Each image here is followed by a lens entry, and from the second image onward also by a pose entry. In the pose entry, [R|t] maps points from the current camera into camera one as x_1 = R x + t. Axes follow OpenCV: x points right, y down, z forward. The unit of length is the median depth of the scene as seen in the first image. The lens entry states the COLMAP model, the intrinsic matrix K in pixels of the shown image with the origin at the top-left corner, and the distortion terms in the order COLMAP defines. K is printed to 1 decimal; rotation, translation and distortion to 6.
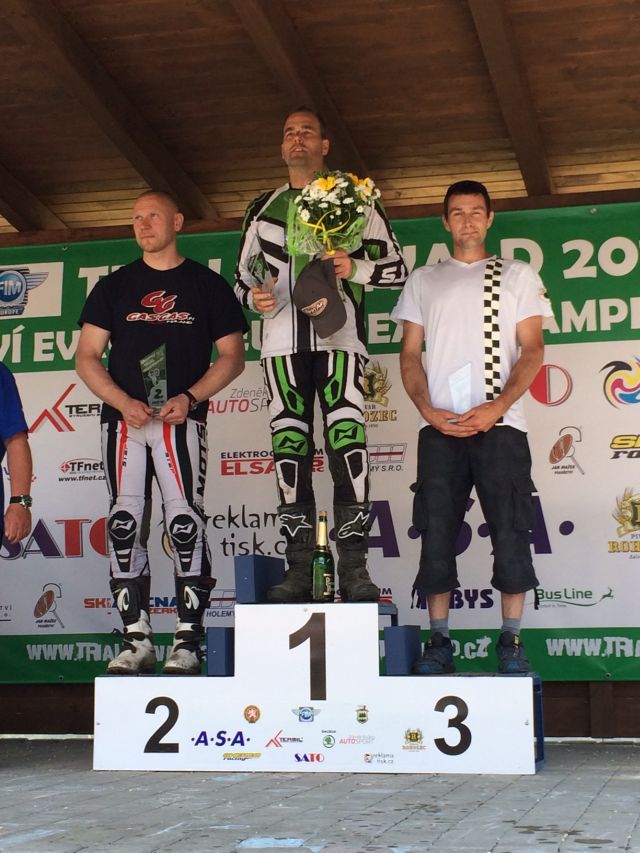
lens RADIAL K [[1592.0, 0, 320.9], [0, 1592.0, 430.2], [0, 0, 1]] dist [-0.061005, 0.000000]
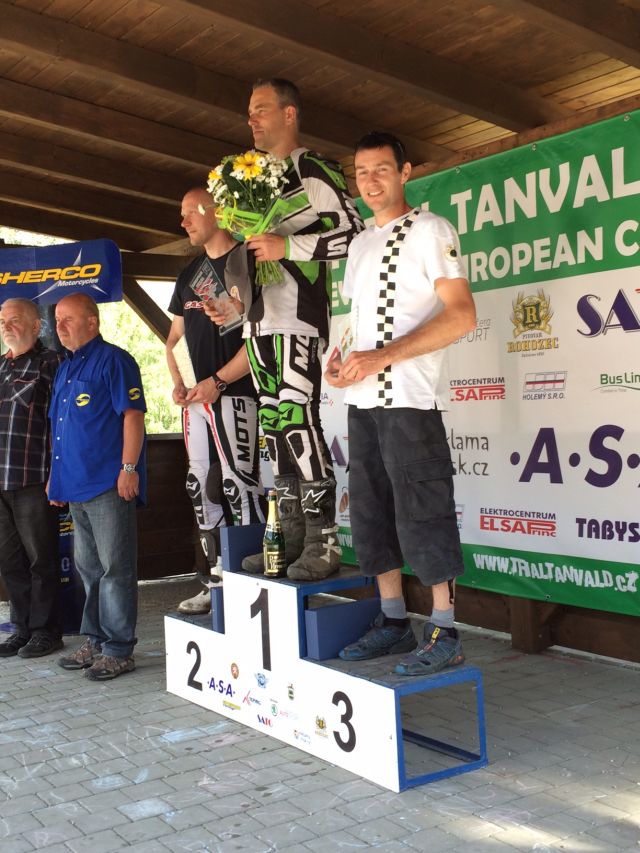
lens RADIAL K [[1050.1, 0, 318.1], [0, 1050.1, 418.2], [0, 0, 1]] dist [0.004488, 0.000000]
pose [[0.746602, -0.008566, -0.665216, 0.470780], [0.113035, 0.987012, 0.114155, -0.069203], [0.655598, -0.160421, 0.737873, 0.507603]]
